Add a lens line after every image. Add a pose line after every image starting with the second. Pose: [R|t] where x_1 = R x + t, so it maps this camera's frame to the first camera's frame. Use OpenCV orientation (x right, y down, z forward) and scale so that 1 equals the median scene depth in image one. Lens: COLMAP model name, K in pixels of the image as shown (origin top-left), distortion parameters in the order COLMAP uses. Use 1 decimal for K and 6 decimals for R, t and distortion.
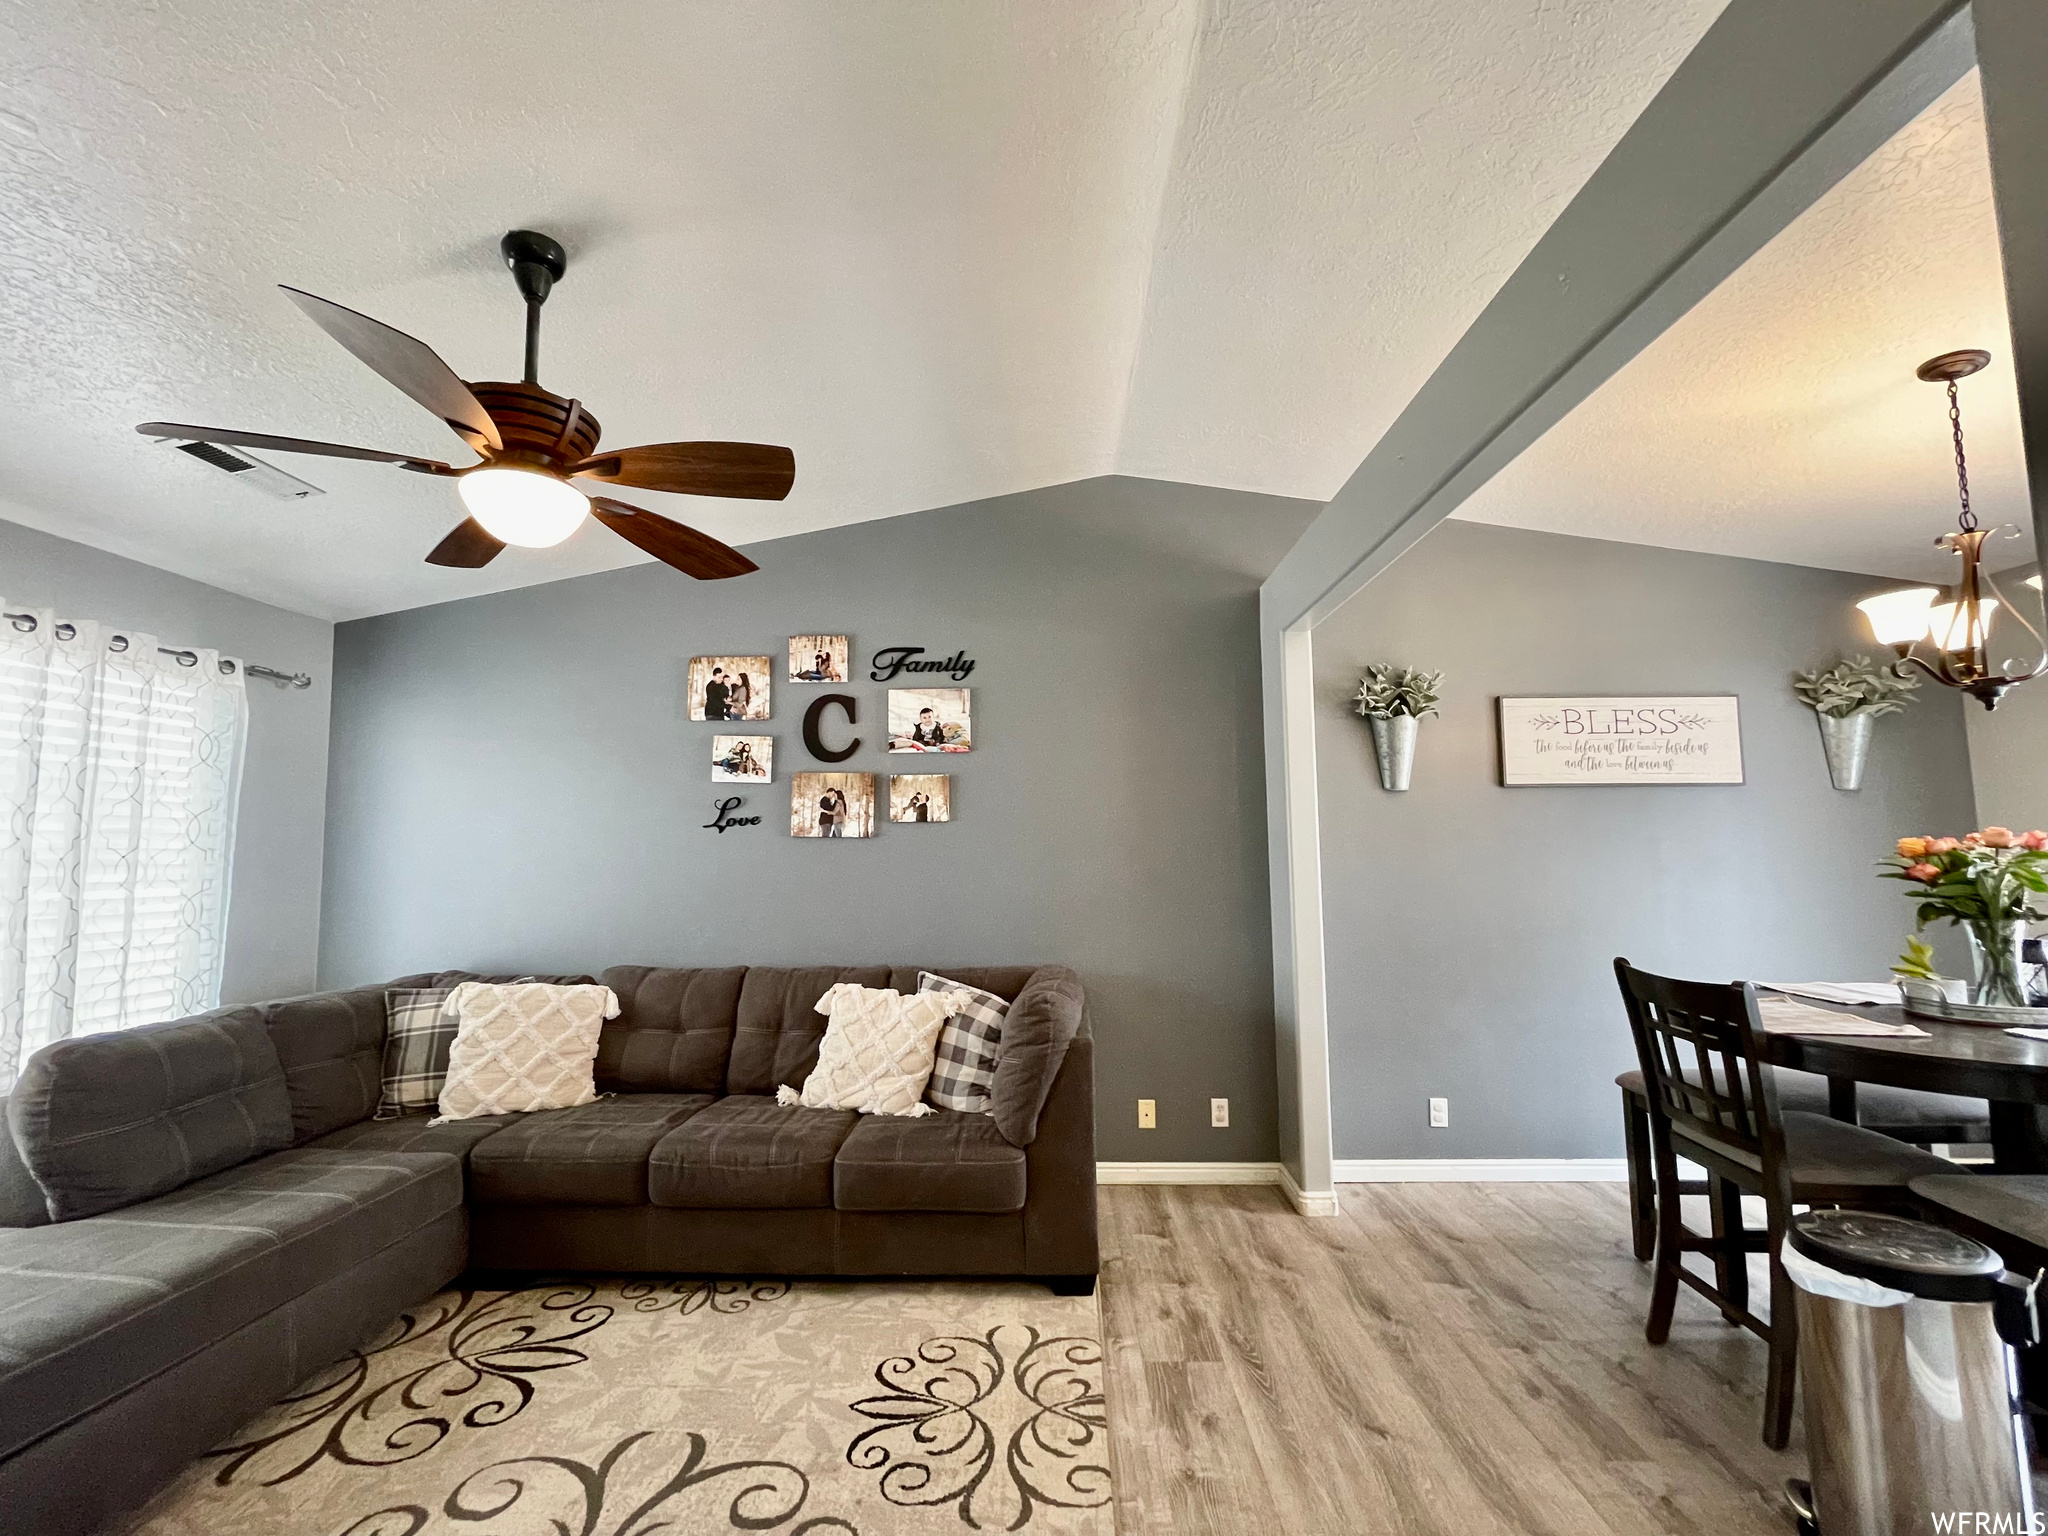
lens RADIAL K [[830.6, 0, 1016.0], [0, 830.6, 780.4], [0, 0, 1]] dist [-0.003488, 0.002022]
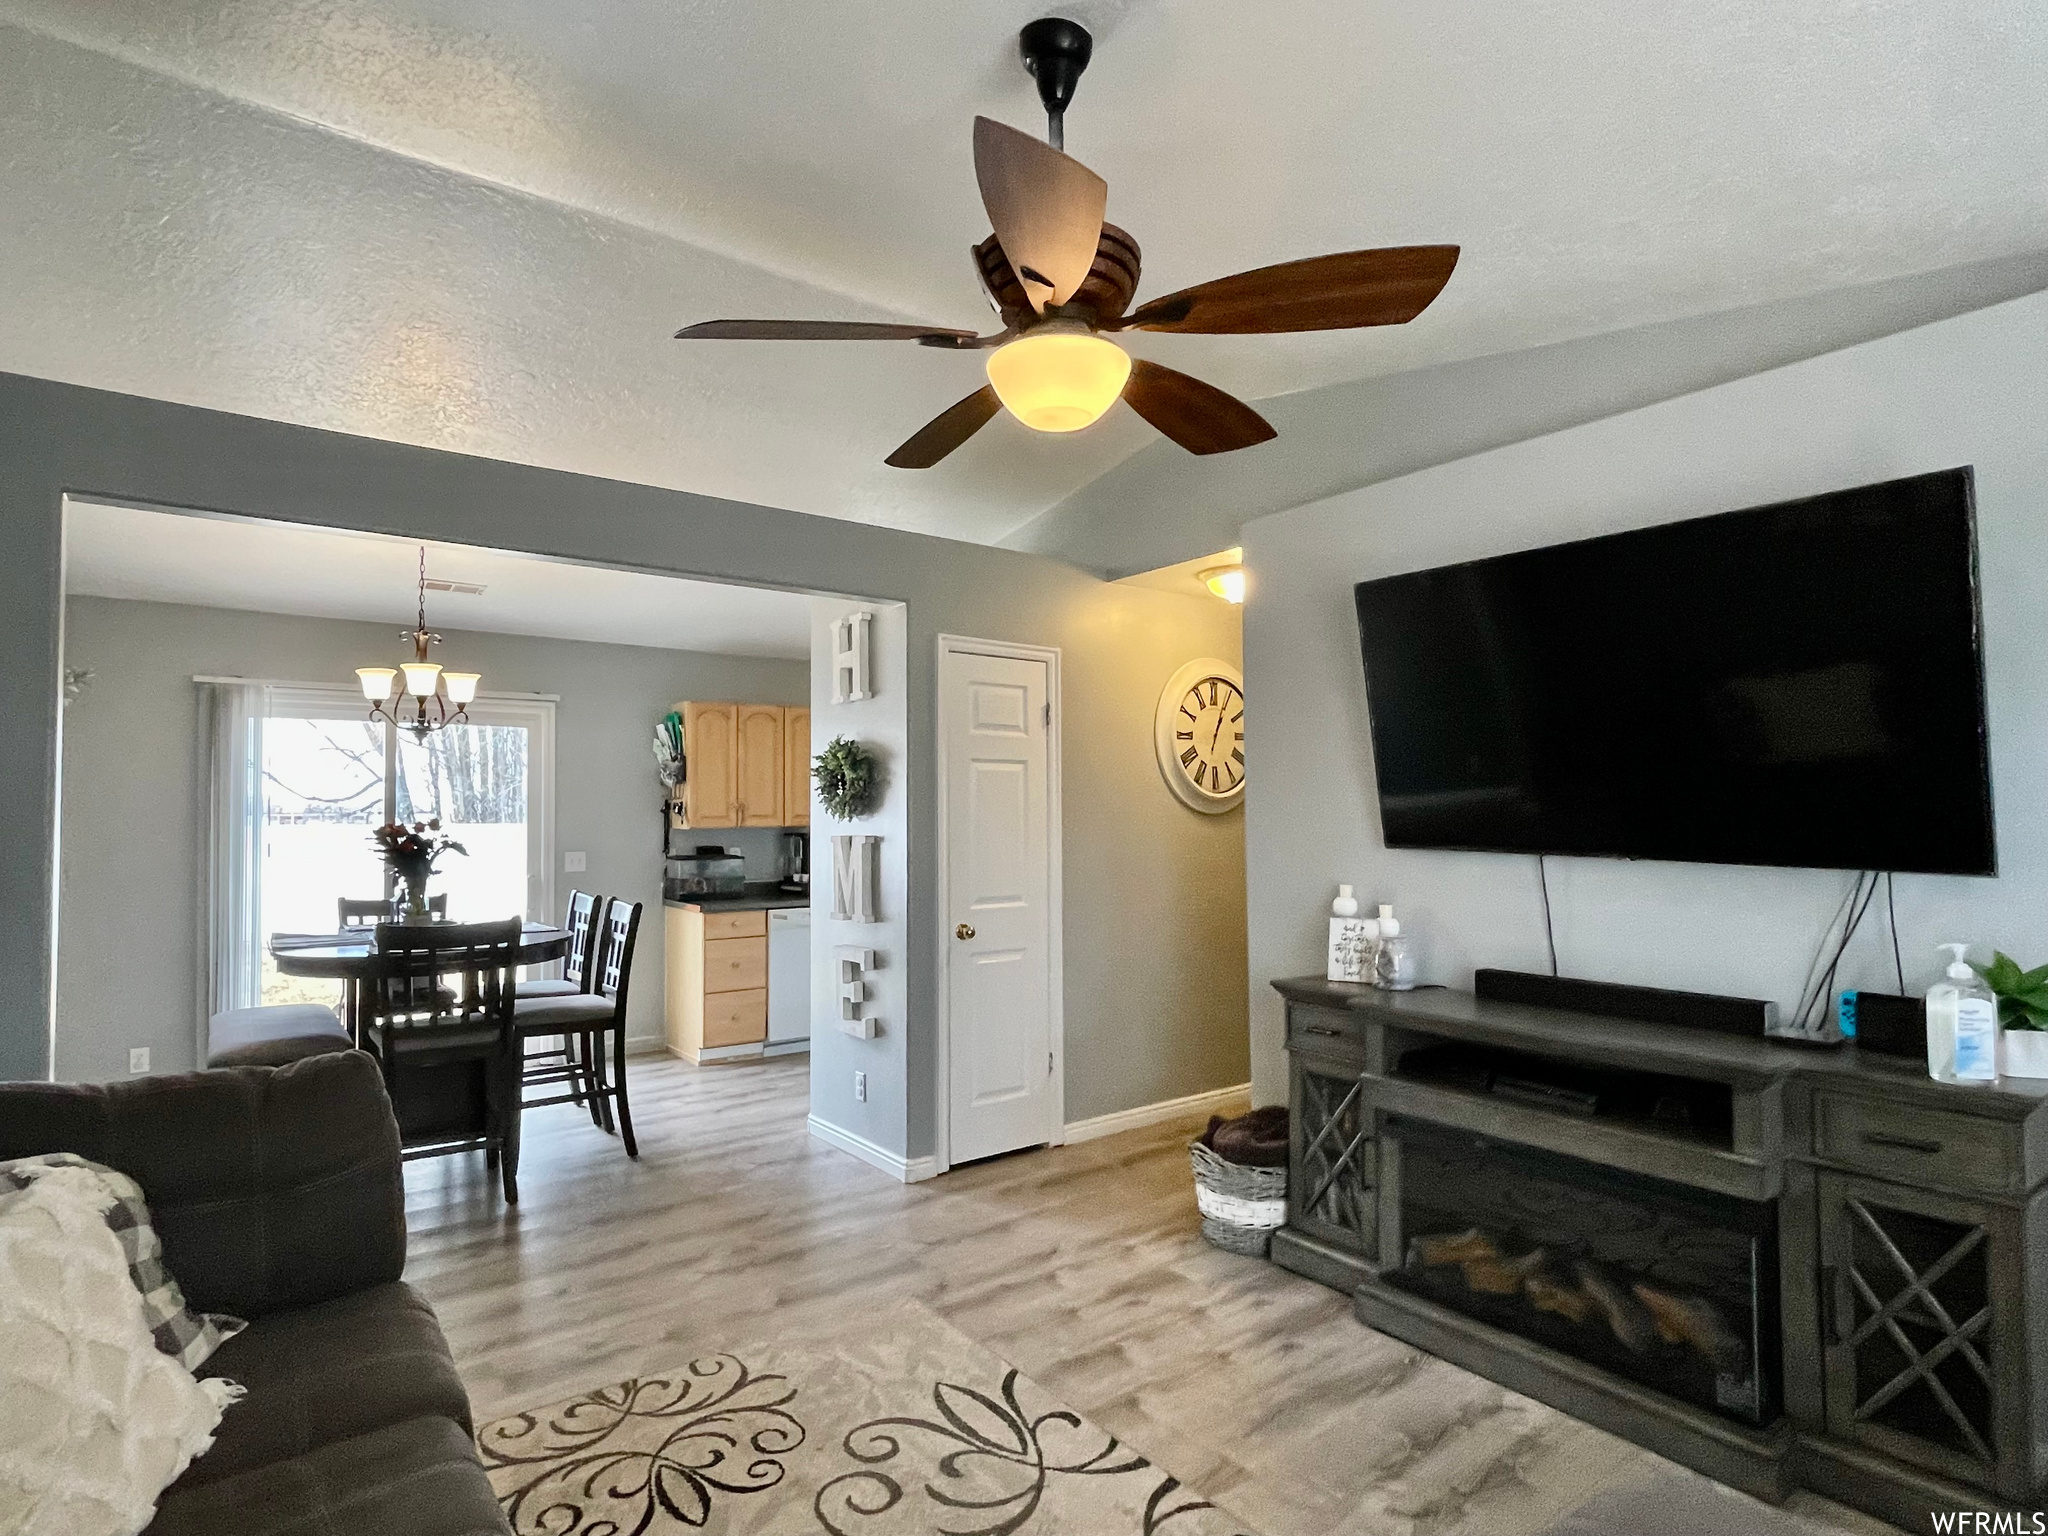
lens RADIAL K [[1070.4, 0, 1011.7], [0, 1070.4, 784.0], [0, 0, 1]] dist [0.005512, -0.002408]
pose [[-0.628166, 0.043475, 0.776864, -0.711256], [-0.048823, 0.994268, -0.095119, 0.080118], [-0.776546, -0.097680, -0.622442, 0.868026]]
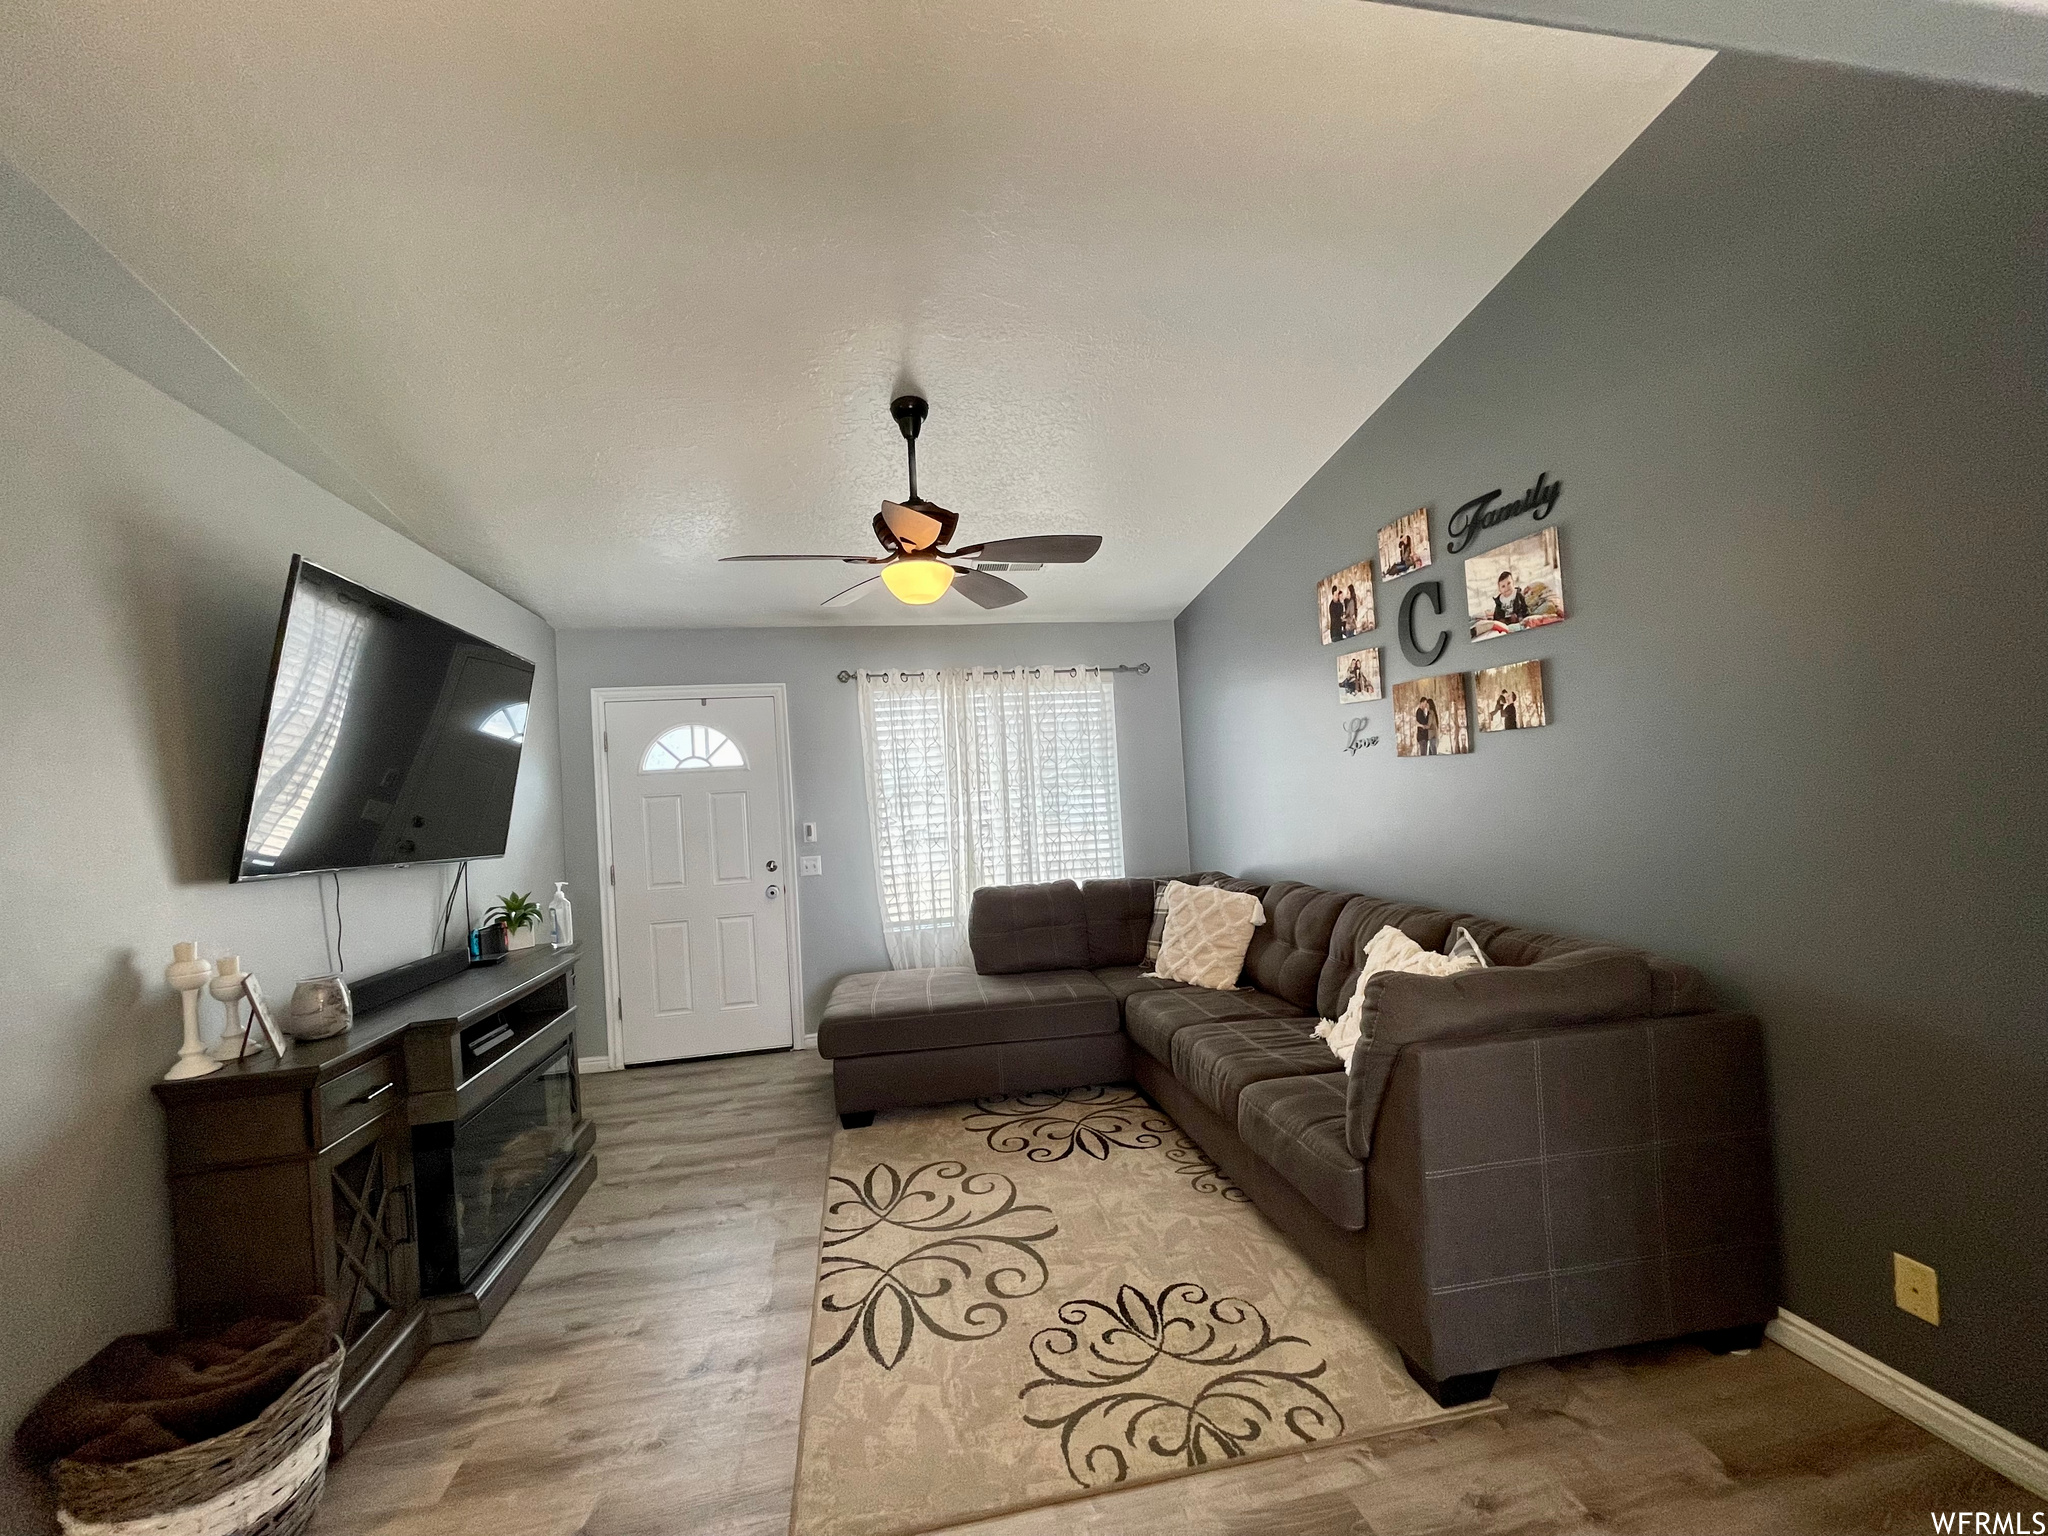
lens RADIAL K [[830.6, 0, 1011.8], [0, 830.6, 779.0], [0, 0, 1]] dist [-0.003488, 0.002022]
pose [[0.220724, -0.018588, -0.975159, 0.514164], [0.136629, 0.990549, 0.012045, 0.024872], [0.965719, -0.135894, 0.221177, 0.410543]]
